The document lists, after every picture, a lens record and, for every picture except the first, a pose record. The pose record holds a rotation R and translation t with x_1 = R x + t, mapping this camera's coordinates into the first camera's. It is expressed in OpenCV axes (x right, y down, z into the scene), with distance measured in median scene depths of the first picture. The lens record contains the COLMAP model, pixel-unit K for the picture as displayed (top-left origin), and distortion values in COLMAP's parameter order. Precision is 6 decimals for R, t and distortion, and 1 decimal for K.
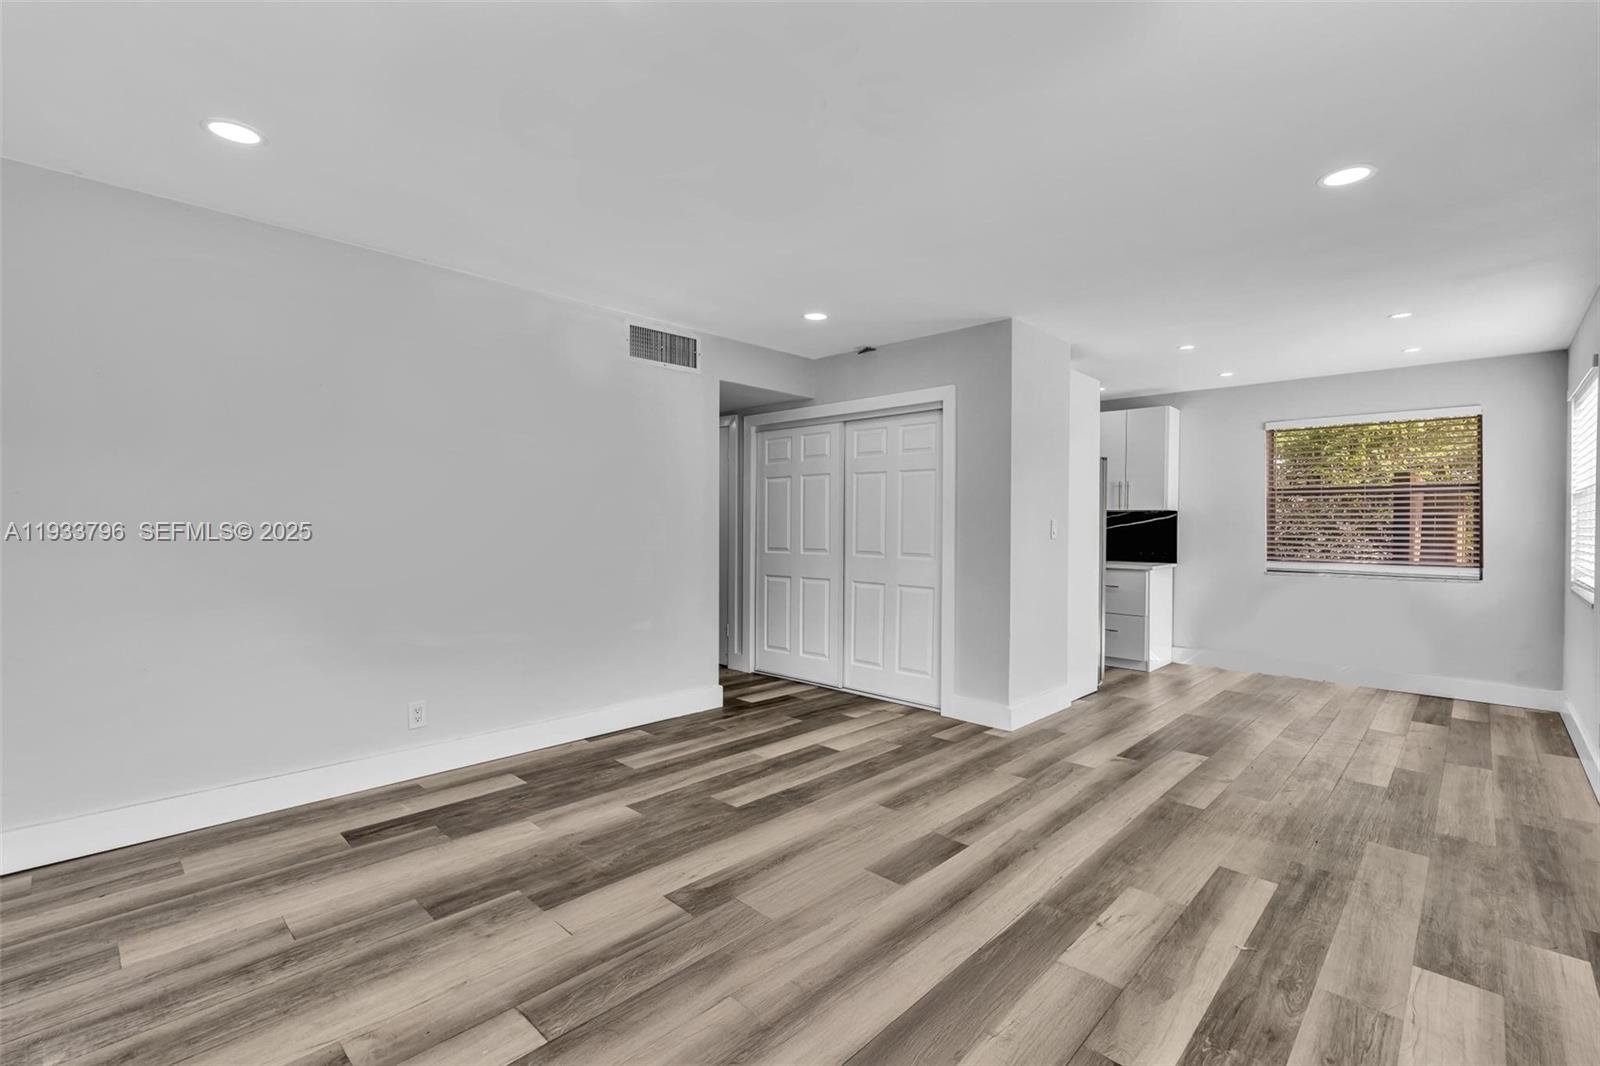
lens RADIAL K [[708.6, 0, 799.3], [0, 708.6, 529.3], [0, 0, 1]] dist [-0.003250, 0.000436]
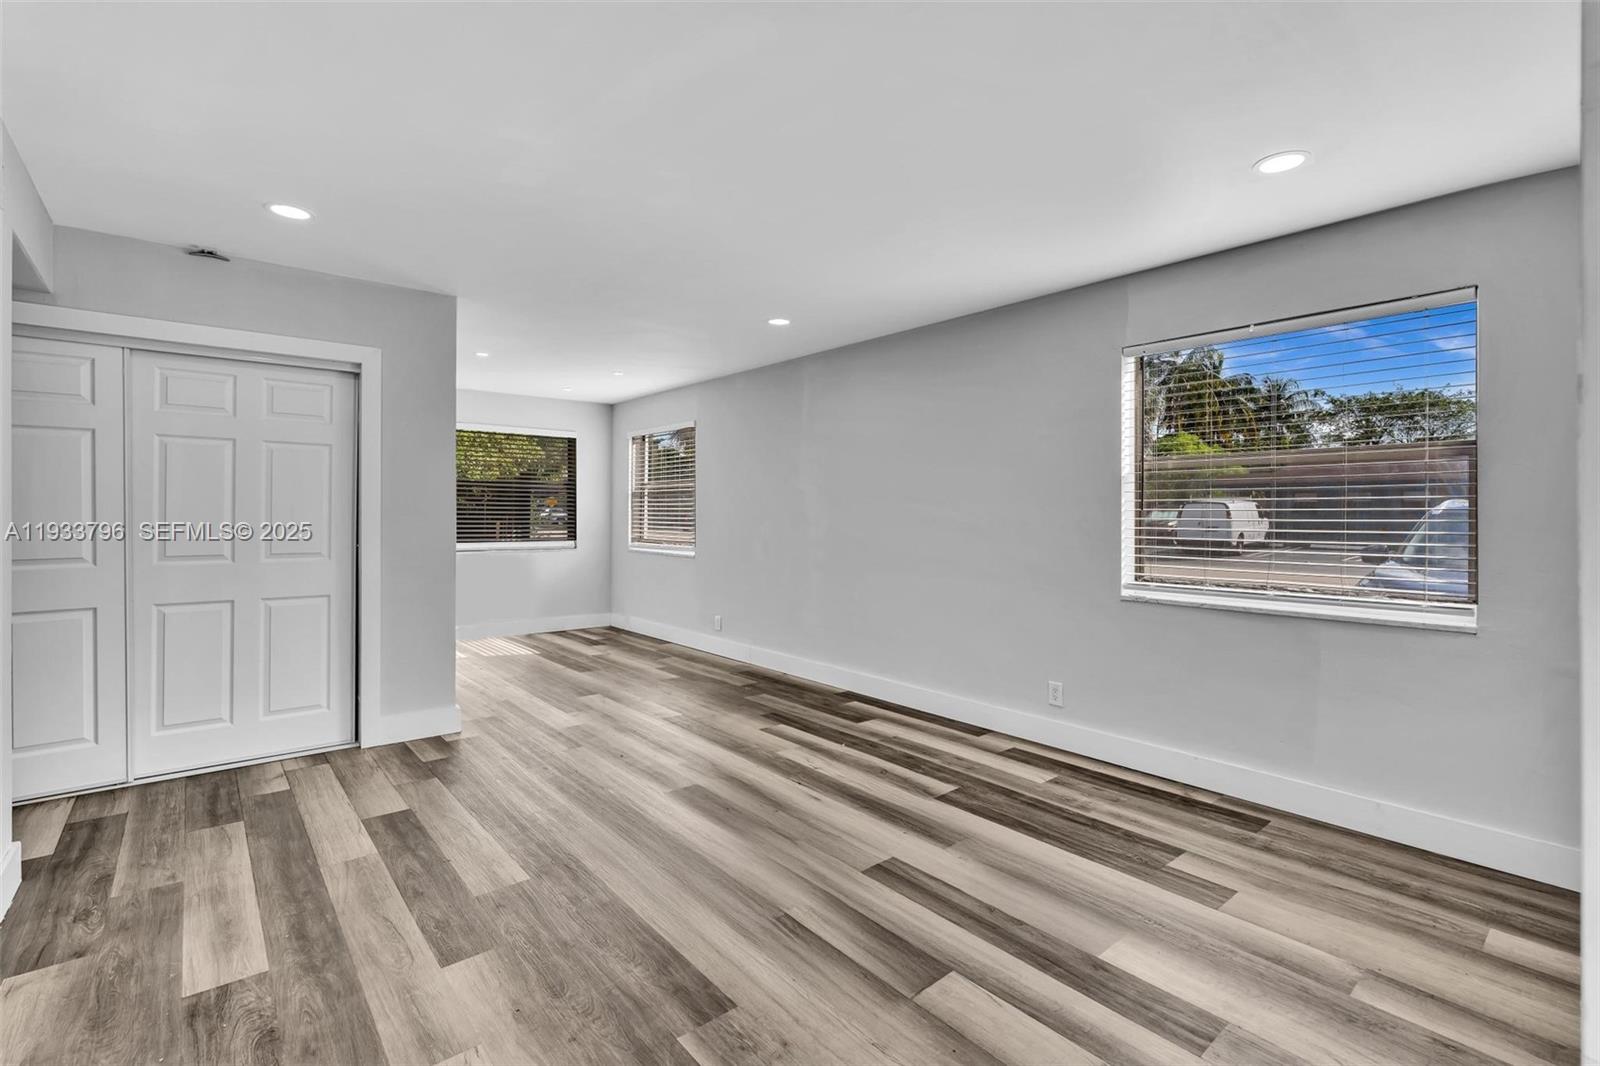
lens RADIAL K [[720.1, 0, 792.1], [0, 720.1, 516.1], [0, 0, 1]] dist [-0.003445, 0.001297]
pose [[0.113126, -0.010965, 0.993520, -0.612255], [0.000786, 0.999940, 0.010946, -0.015788], [-0.993580, -0.000457, 0.113128, 0.444746]]
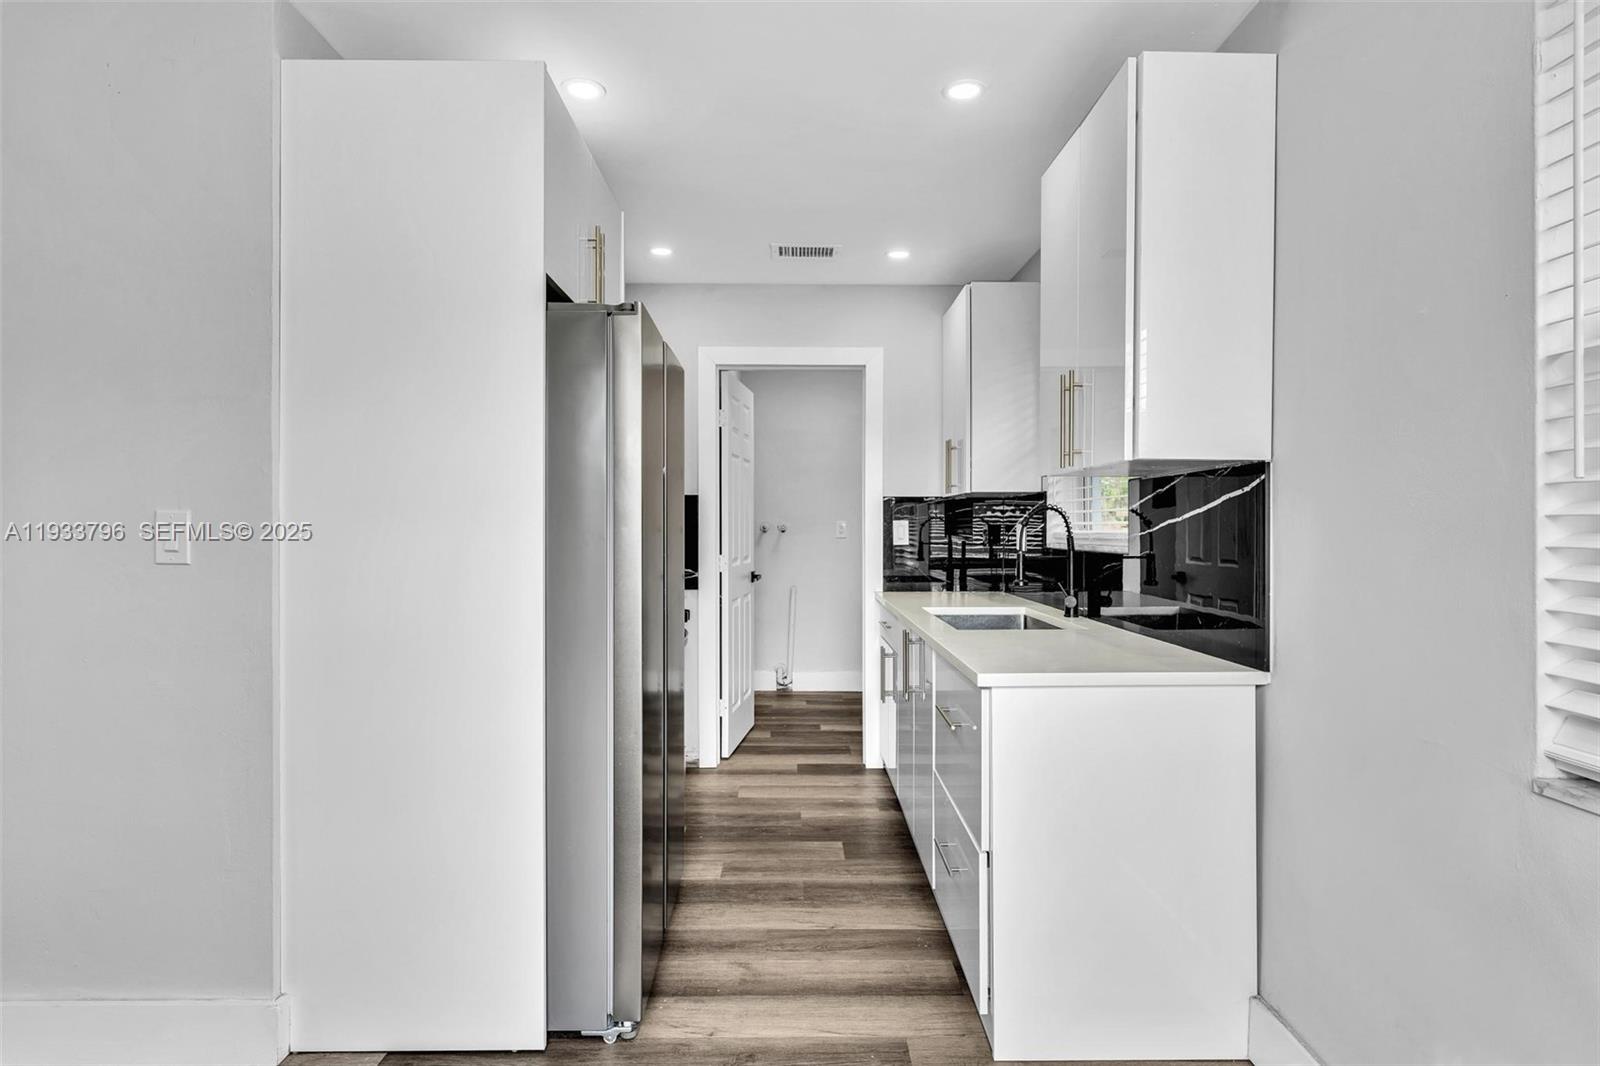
lens RADIAL K [[832.9, 0, 800.0], [0, 832.9, 533.0], [0, 0, 1]] dist [-0.002784, 0.000690]
pose [[0.701975, -0.003091, -0.712195, 0.960862], [-0.001447, 0.999982, -0.005766, 0.002265], [0.712200, 0.005078, 0.701958, 1.038080]]
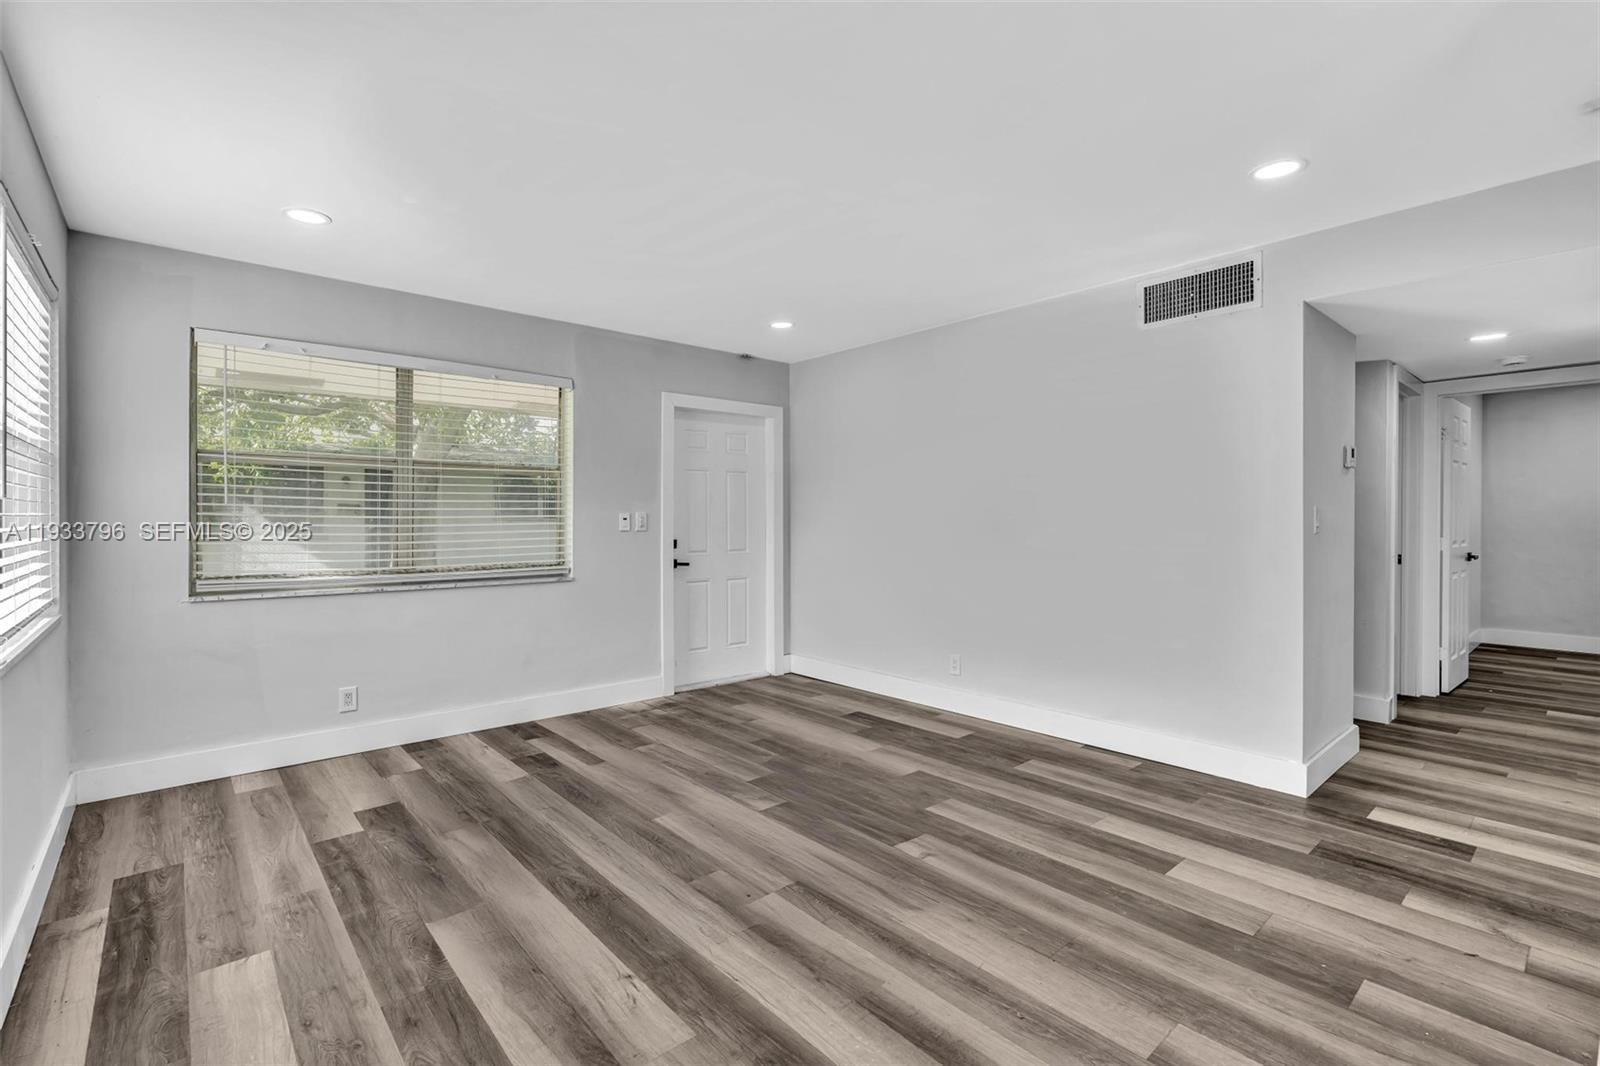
lens RADIAL K [[723.7, 0, 804.3], [0, 723.7, 527.6], [0, 0, 1]] dist [-0.008092, 0.004037]
pose [[-0.081089, 0.005687, -0.996691, 0.659440], [-0.007420, 0.999953, 0.006309, -0.000842], [0.996679, 0.007907, -0.081043, 0.656411]]
